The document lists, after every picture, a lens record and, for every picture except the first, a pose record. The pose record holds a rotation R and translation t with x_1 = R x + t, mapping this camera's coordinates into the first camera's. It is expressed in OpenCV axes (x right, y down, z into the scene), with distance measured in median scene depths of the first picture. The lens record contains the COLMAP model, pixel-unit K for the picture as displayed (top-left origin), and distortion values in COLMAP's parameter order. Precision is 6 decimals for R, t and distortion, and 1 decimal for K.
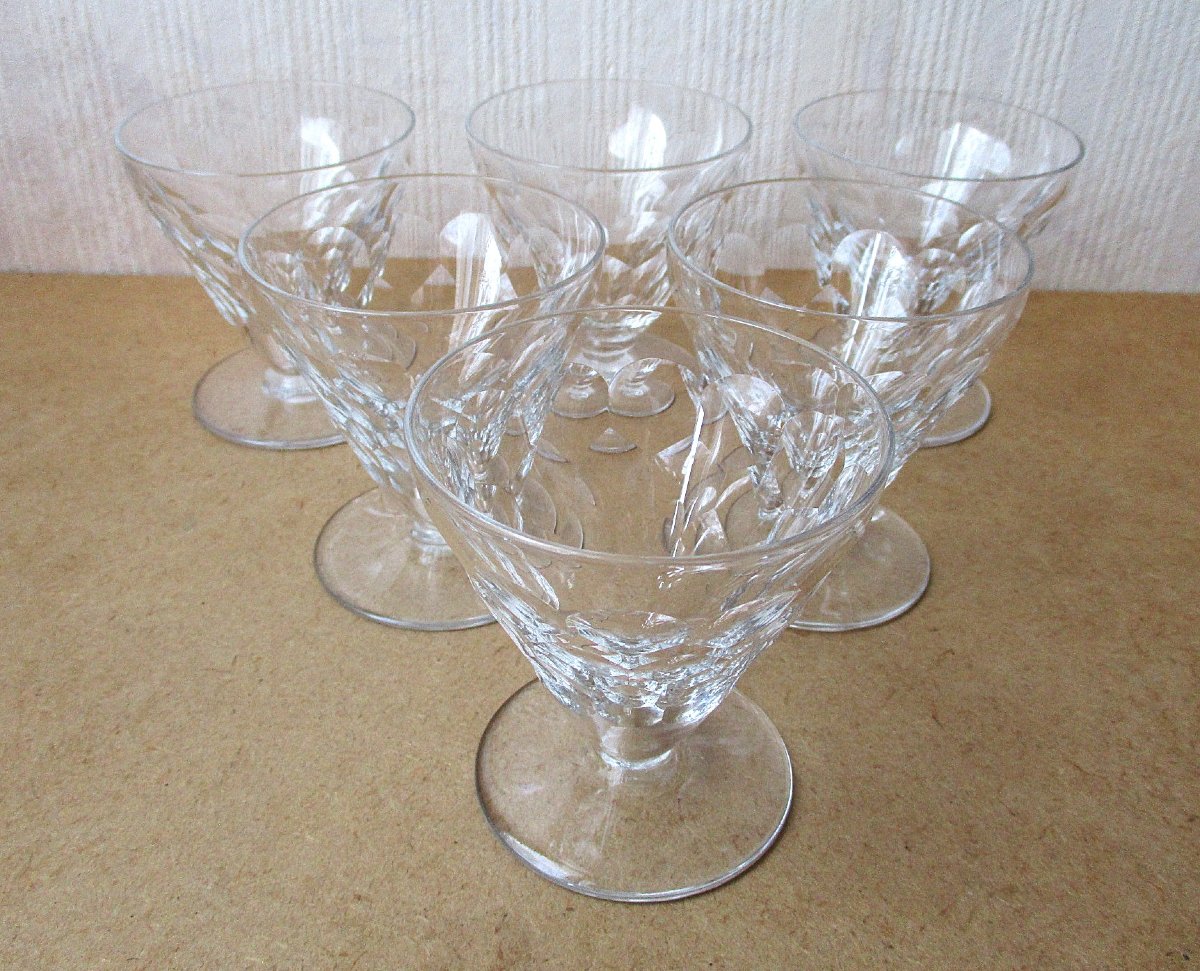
lens RADIAL K [[1072.2, 0, 606.6], [0, 1072.2, 478.1], [0, 0, 1]] dist [-0.029692, -0.012722]
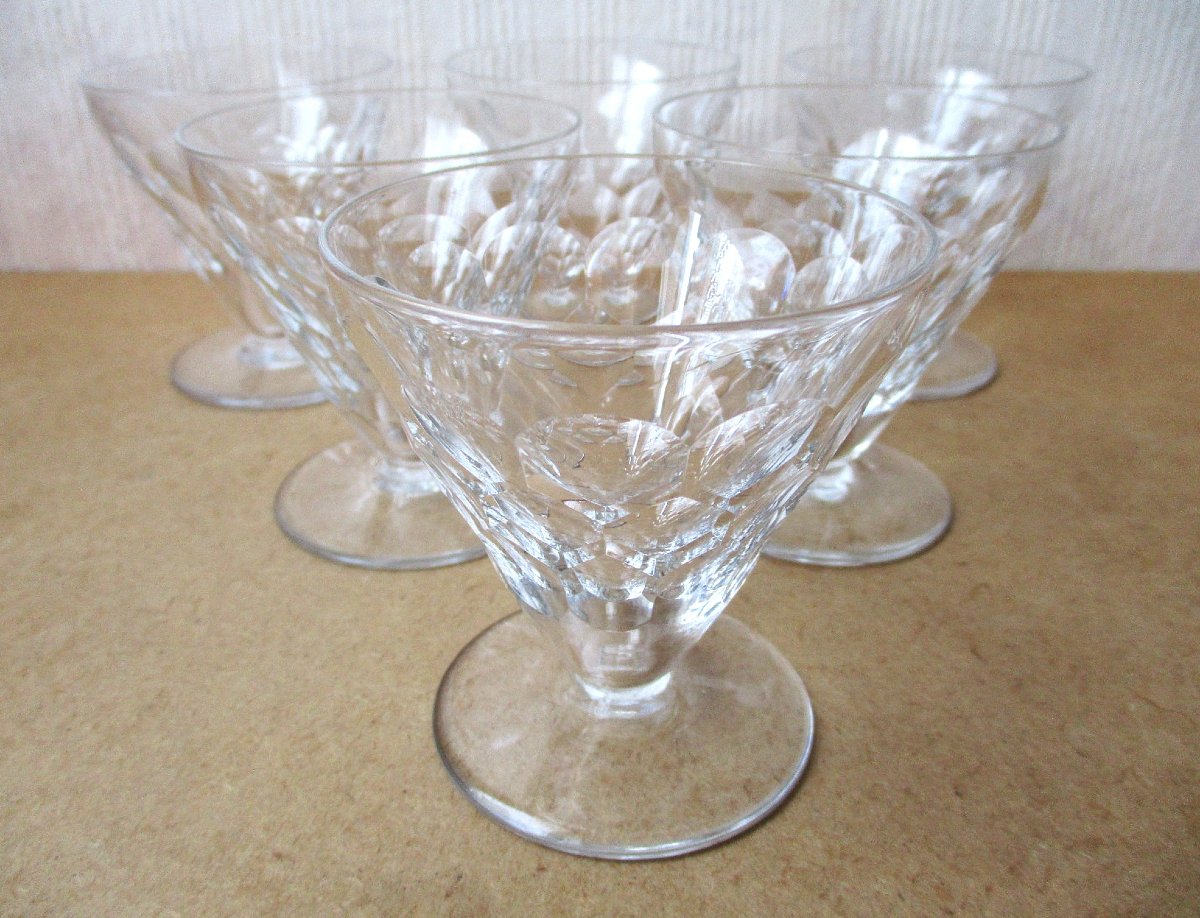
lens RADIAL K [[963.7, 0, 594.7], [0, 963.7, 465.4], [0, 0, 1]] dist [-0.034120, 0.003110]
pose [[0.999704, -0.015991, -0.018343, 0.016252], [0.014518, 0.996865, -0.077775, 0.110779], [0.019529, 0.077486, 0.996802, 0.183499]]
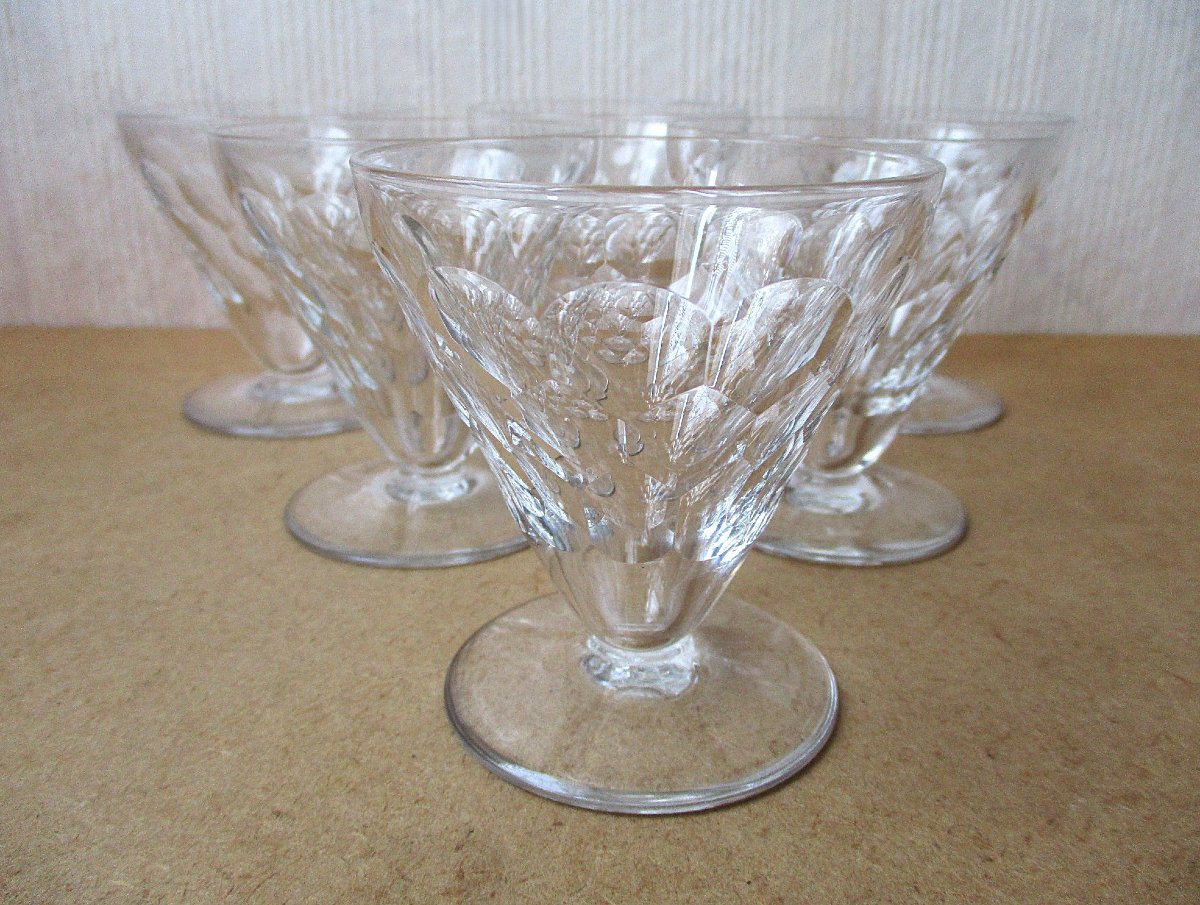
lens RADIAL K [[968.2, 0, 629.8], [0, 968.2, 441.4], [0, 0, 1]] dist [-0.029889, -0.005619]
pose [[0.999821, -0.014756, 0.011864, 0.008465], [0.017037, 0.974498, -0.223748, 0.203397], [-0.008260, 0.223910, 0.974575, 0.192415]]
